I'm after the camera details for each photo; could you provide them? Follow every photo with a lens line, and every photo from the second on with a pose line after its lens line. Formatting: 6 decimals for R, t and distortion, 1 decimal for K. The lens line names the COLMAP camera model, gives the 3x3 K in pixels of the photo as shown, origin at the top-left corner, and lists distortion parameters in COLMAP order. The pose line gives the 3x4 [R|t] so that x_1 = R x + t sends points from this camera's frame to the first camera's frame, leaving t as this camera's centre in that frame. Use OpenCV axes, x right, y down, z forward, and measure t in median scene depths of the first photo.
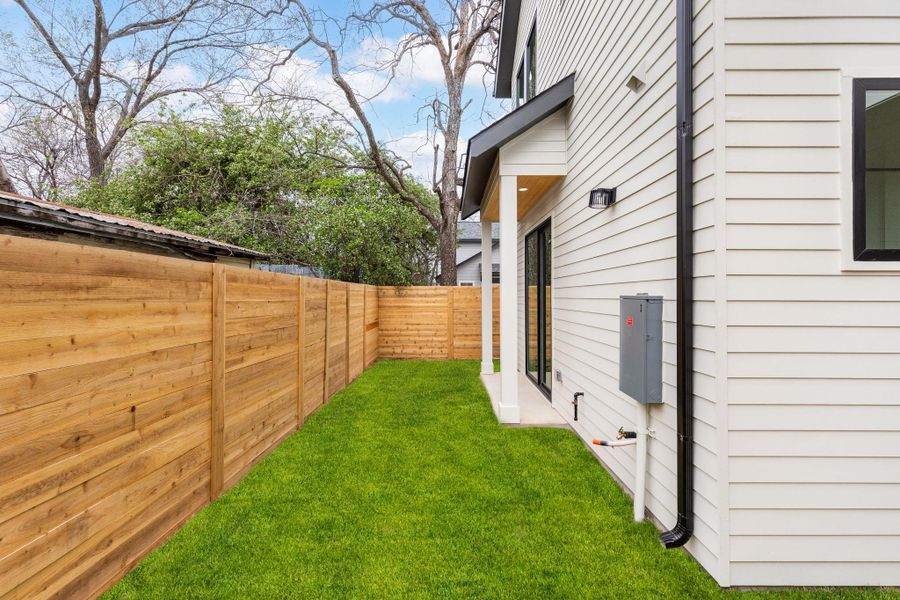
lens RADIAL K [[420.6, 0, 452.4], [0, 420.6, 299.4], [0, 0, 1]] dist [0.000383, -0.000076]
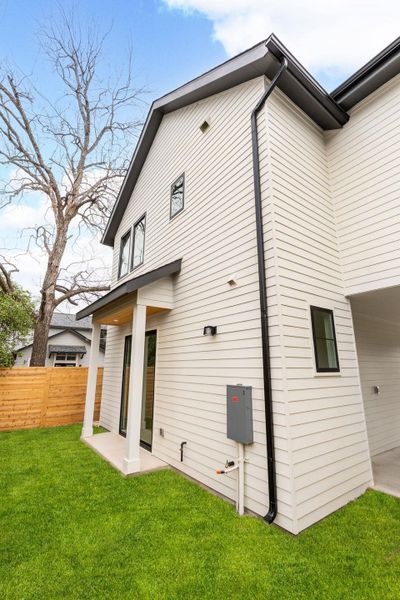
lens RADIAL K [[280.4, 0, 207.2], [0, 280.4, 295.6], [0, 0, 1]] dist [0.000383, -0.000076]
pose [[0.791496, 0.147204, 0.593182, -0.452426], [0.004421, 0.969157, -0.246404, -0.080946], [-0.611158, 0.197650, 0.766434, -0.020513]]
